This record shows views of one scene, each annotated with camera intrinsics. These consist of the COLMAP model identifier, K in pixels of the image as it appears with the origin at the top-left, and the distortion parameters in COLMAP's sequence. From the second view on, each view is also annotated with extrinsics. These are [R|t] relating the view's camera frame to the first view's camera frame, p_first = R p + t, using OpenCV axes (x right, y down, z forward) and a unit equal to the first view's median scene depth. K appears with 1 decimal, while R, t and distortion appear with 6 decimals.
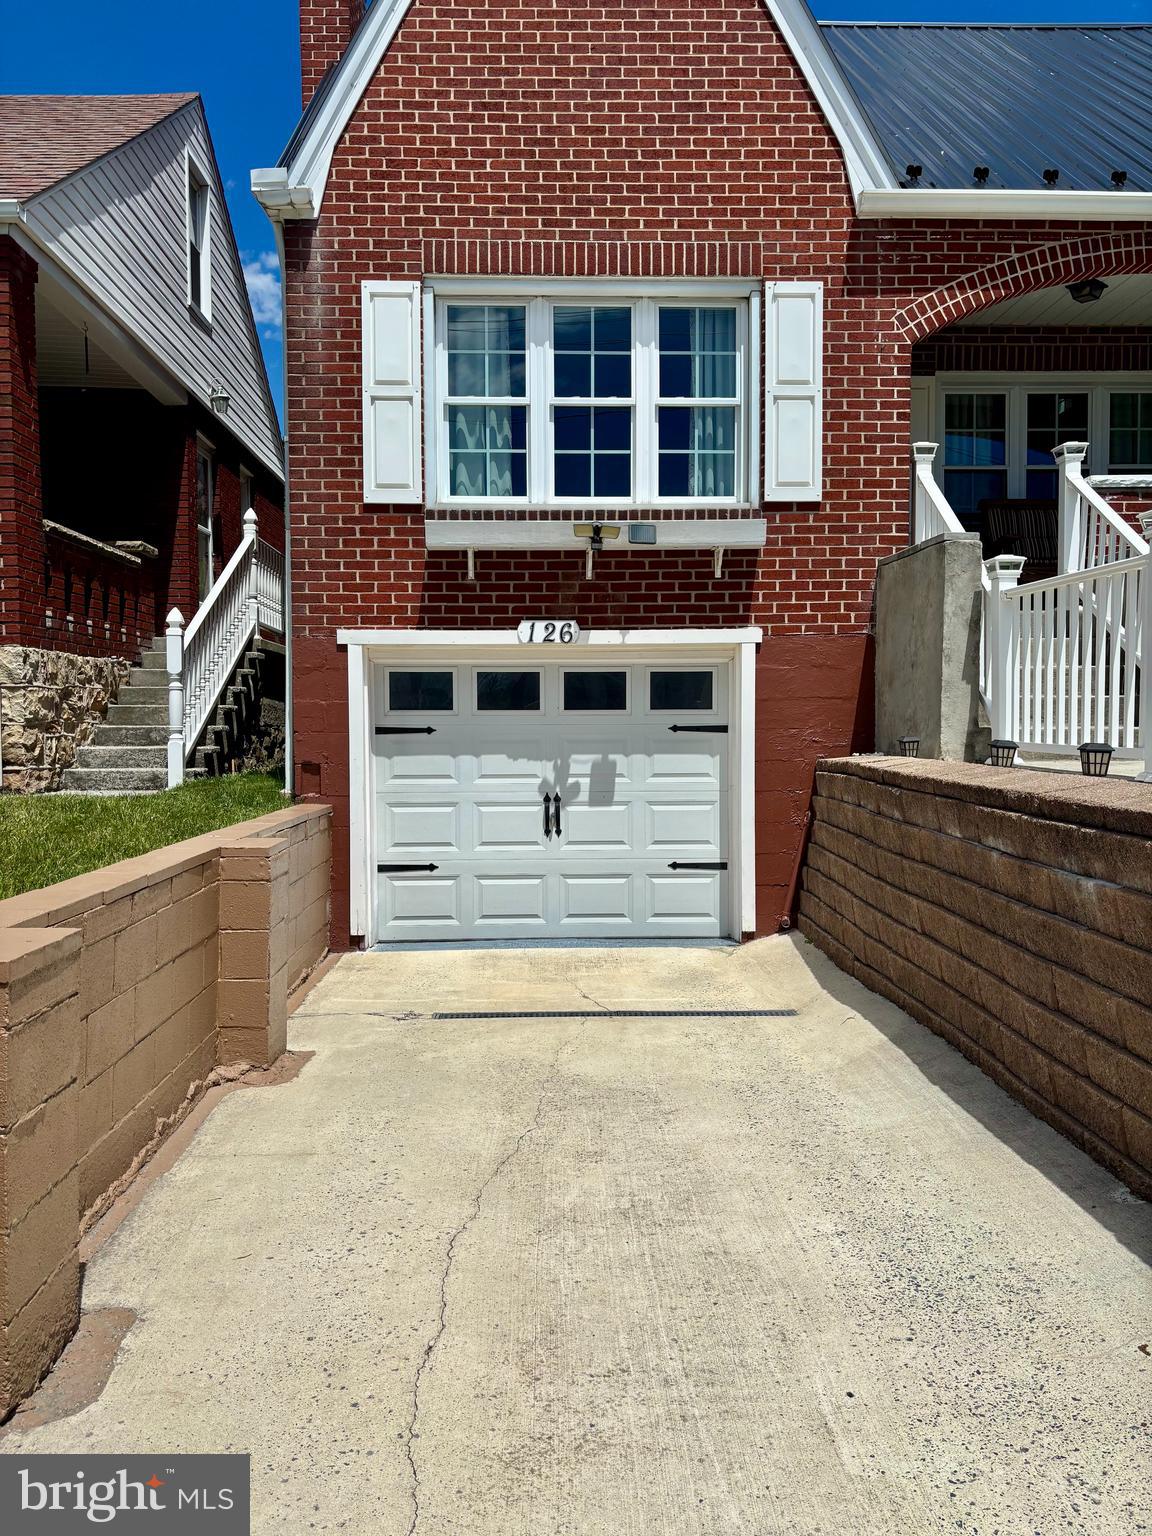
lens RADIAL K [[1169.9, 0, 565.9], [0, 1169.9, 774.9], [0, 0, 1]] dist [0.059866, -0.069883]
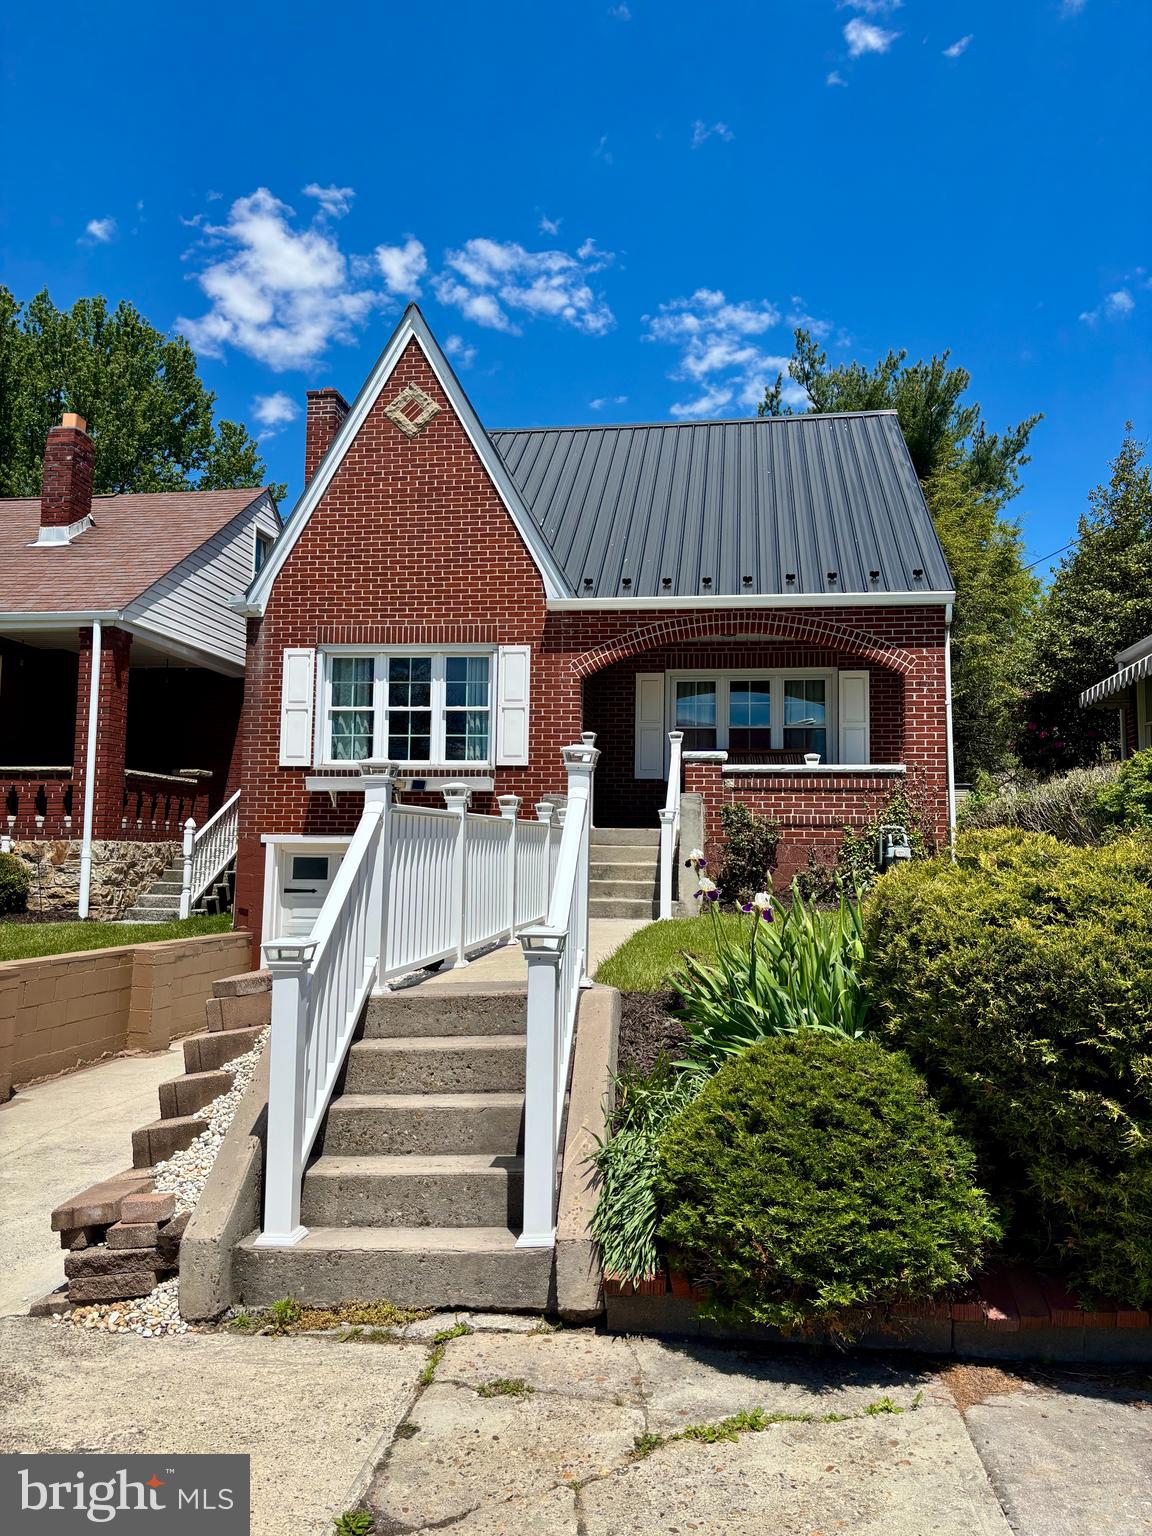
lens RADIAL K [[1169.9, 0, 573.8], [0, 1169.9, 767.5], [0, 0, 1]] dist [0.059866, -0.069883]
pose [[0.984875, 0.006374, -0.173147, 0.593500], [-0.027537, 0.992380, -0.120100, -0.021843], [0.171062, 0.123051, 0.977546, -0.704733]]
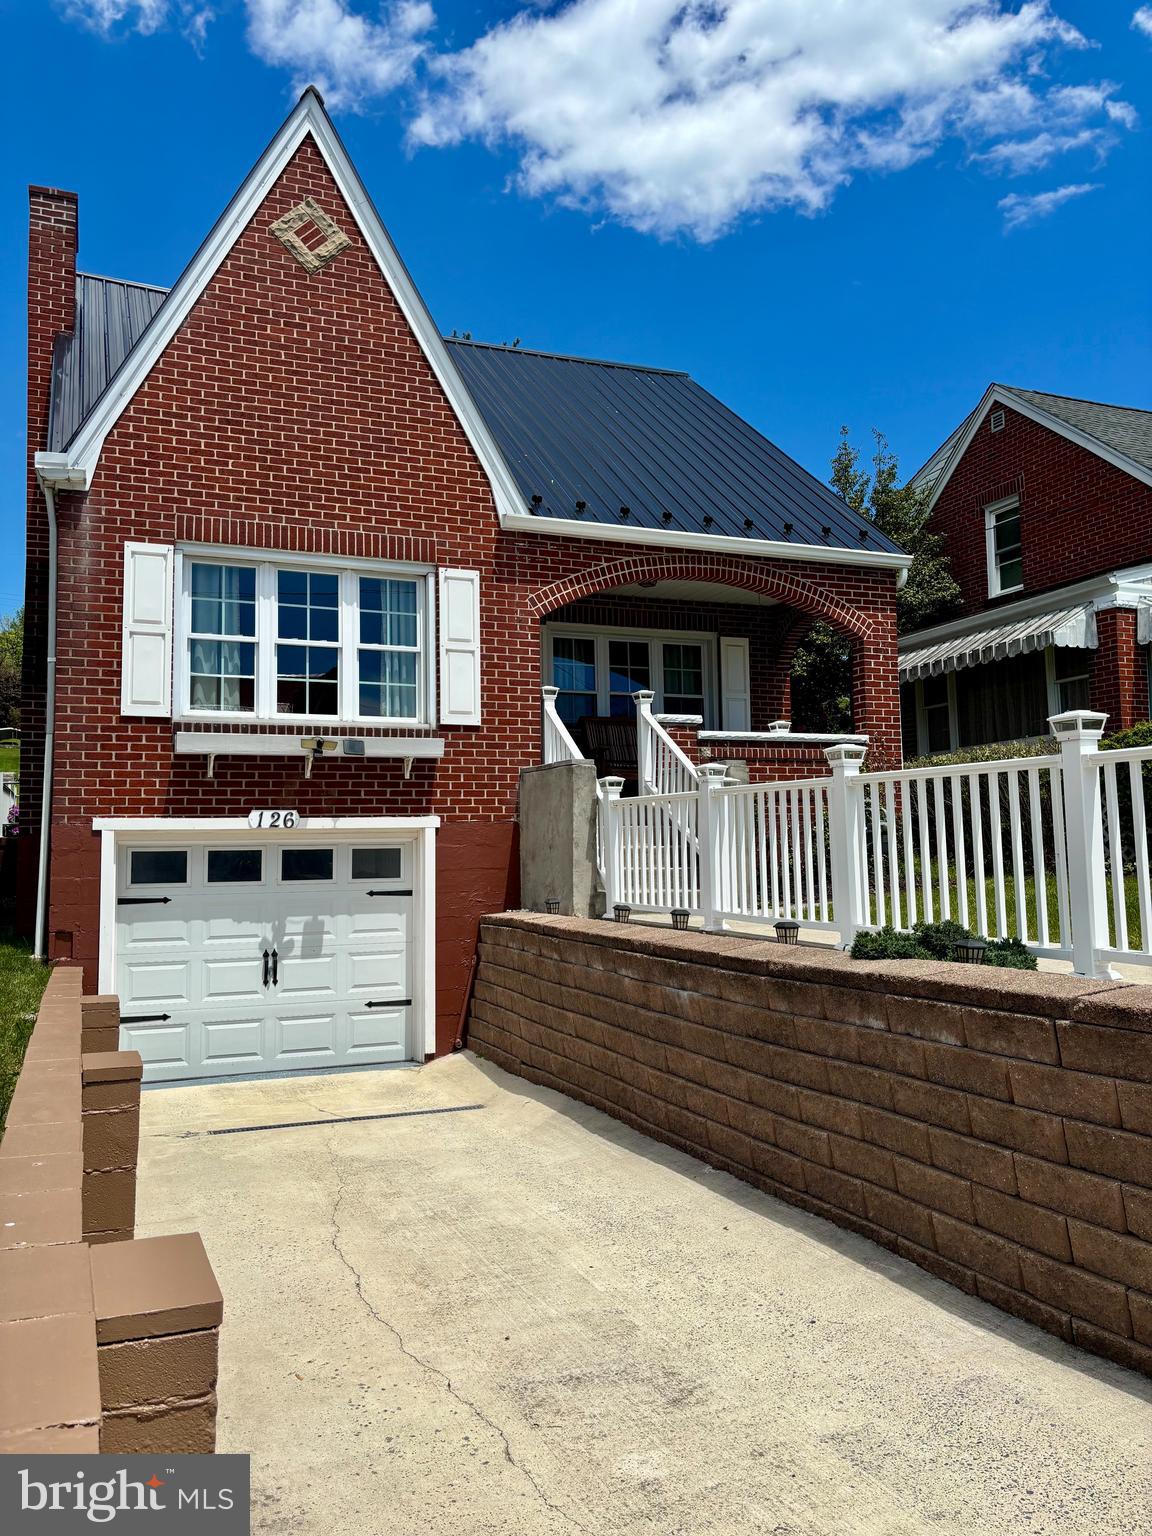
lens RADIAL K [[1169.9, 0, 572.0], [0, 1169.9, 756.5], [0, 0, 1]] dist [0.059866, -0.069883]
pose [[0.935717, 0.022407, 0.352038, -0.162425], [0.025491, 0.991076, -0.130838, -0.016189], [-0.351828, 0.131402, 0.926796, -0.294063]]
